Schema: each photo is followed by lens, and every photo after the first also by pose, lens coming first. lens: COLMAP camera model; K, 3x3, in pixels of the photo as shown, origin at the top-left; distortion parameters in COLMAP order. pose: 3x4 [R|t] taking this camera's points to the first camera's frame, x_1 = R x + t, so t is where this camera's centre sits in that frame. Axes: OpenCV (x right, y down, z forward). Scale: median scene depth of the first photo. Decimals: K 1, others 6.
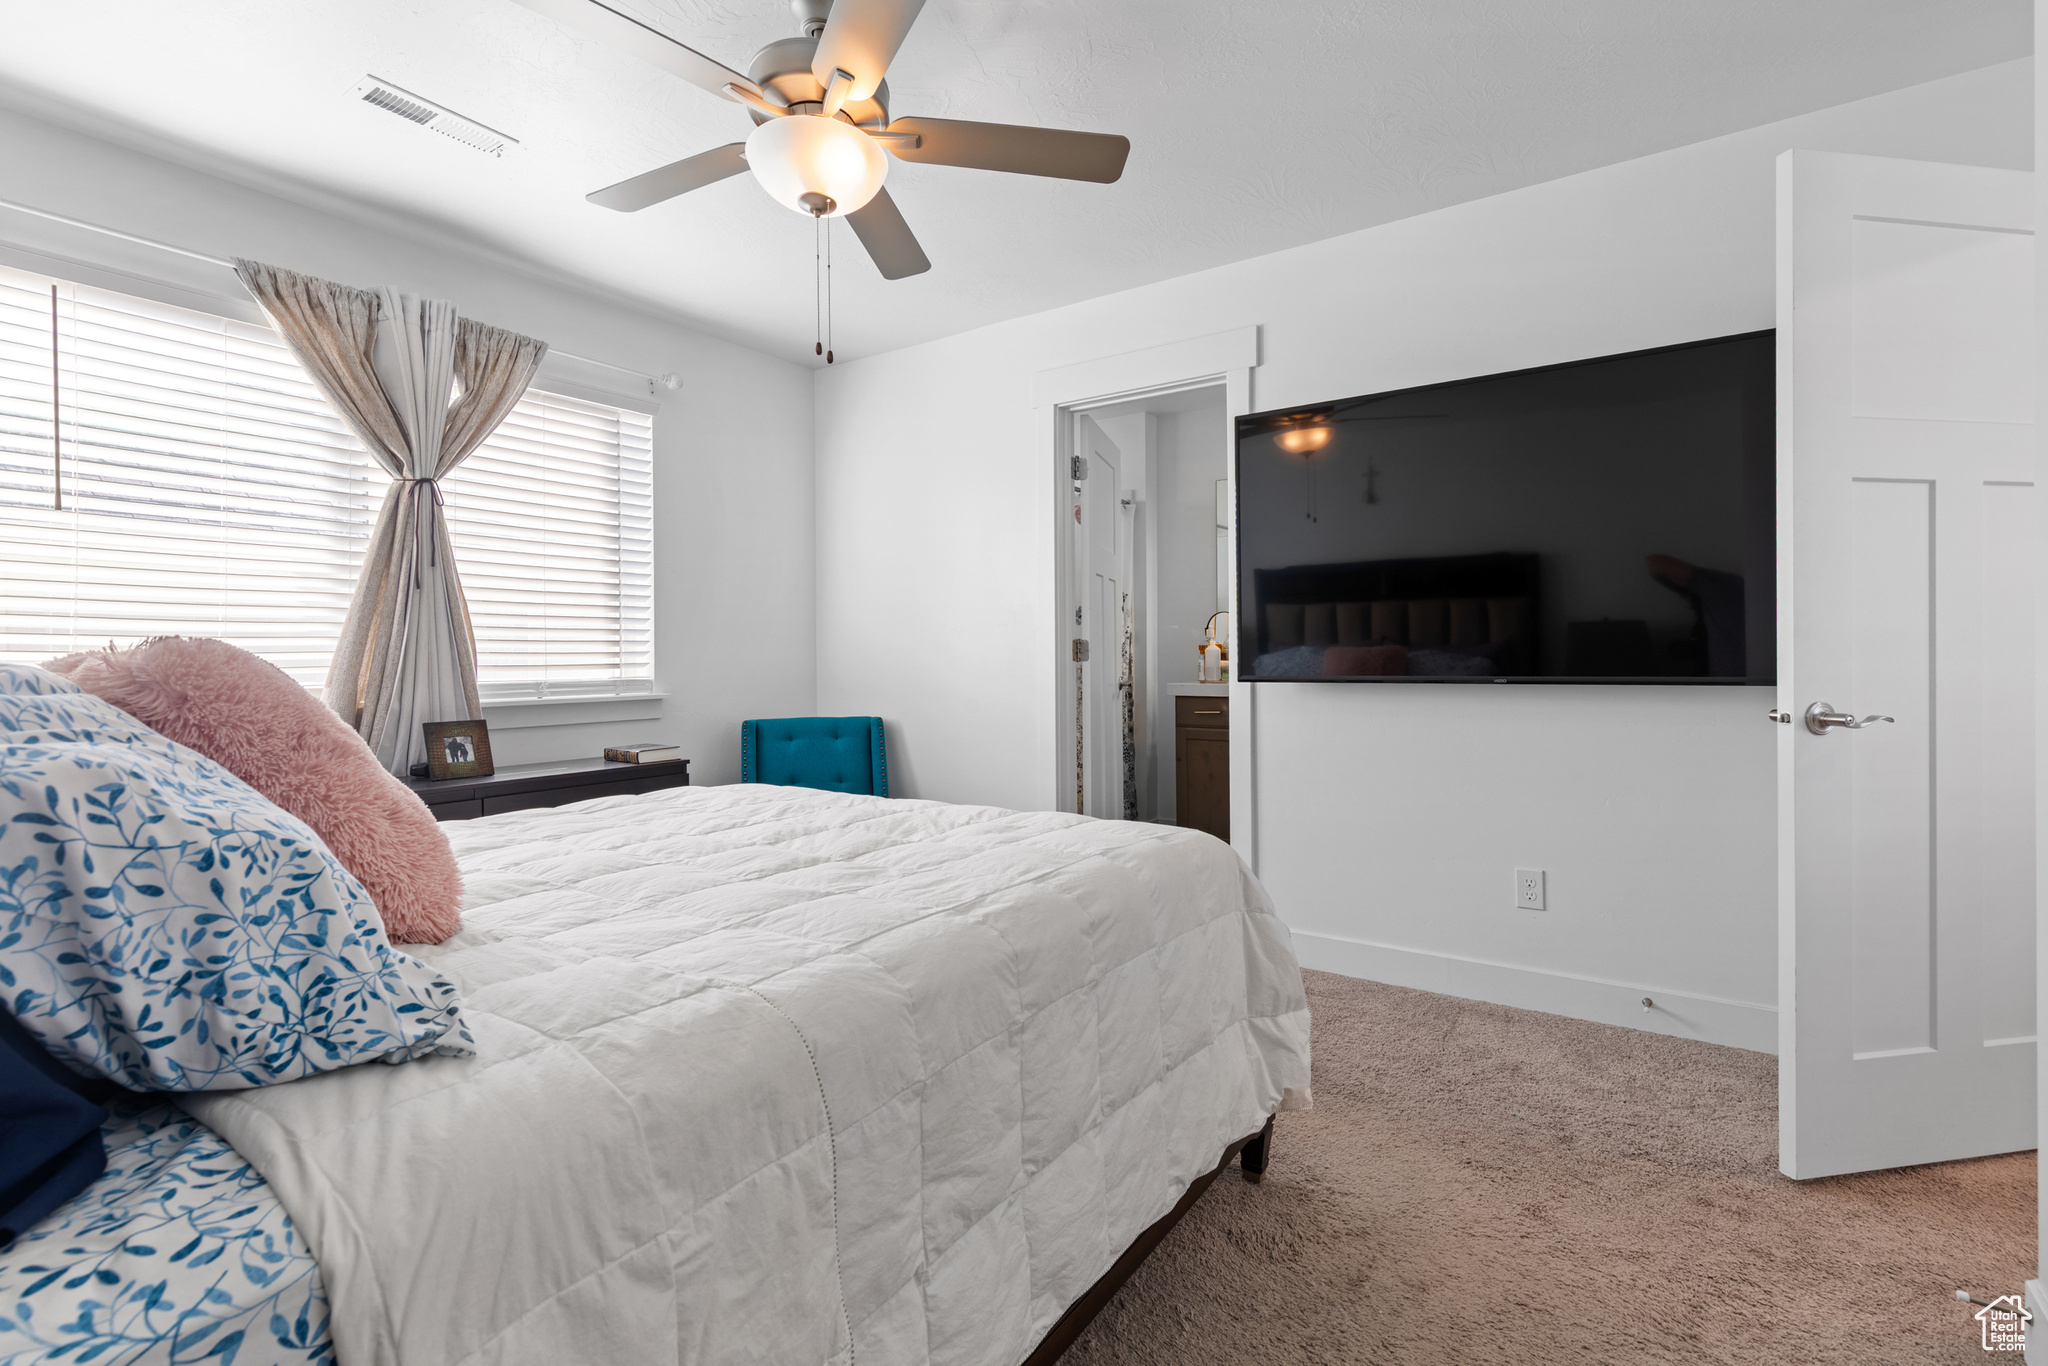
lens RADIAL K [[937.1, 0, 1023.2], [0, 937.1, 647.6], [0, 0, 1]] dist [0.007012, -0.000027]
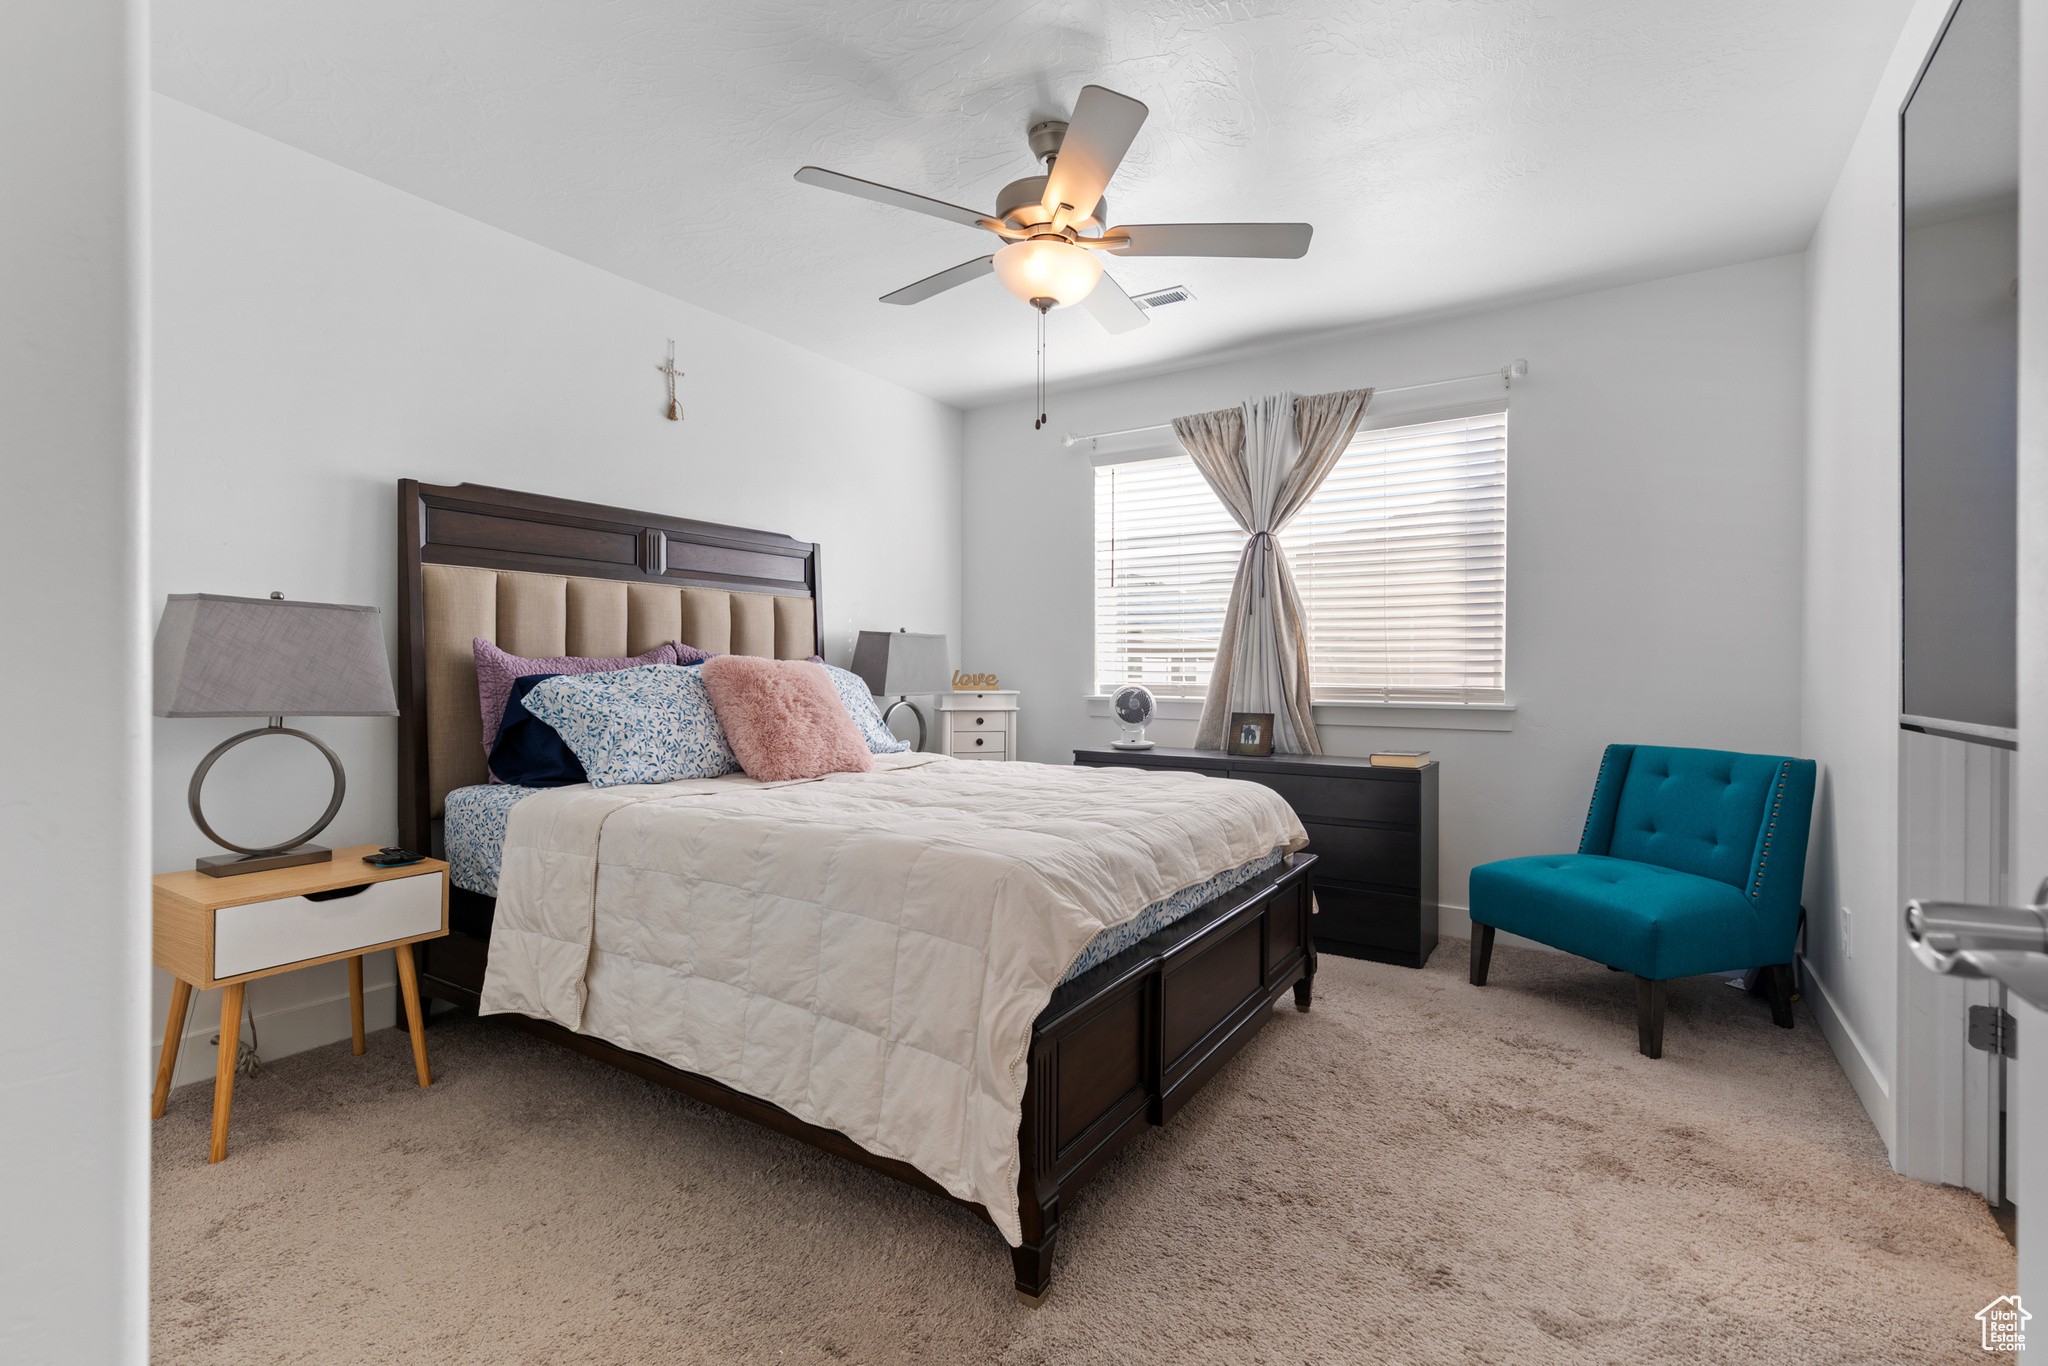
lens RADIAL K [[921.3, 0, 1032.0], [0, 921.3, 686.5], [0, 0, 1]] dist [0.007071, 0.000480]
pose [[0.044151, 0.026405, -0.998676, 0.686422], [0.008034, 0.999609, 0.026785, 0.002679], [0.998993, -0.009206, 0.043921, 0.623136]]
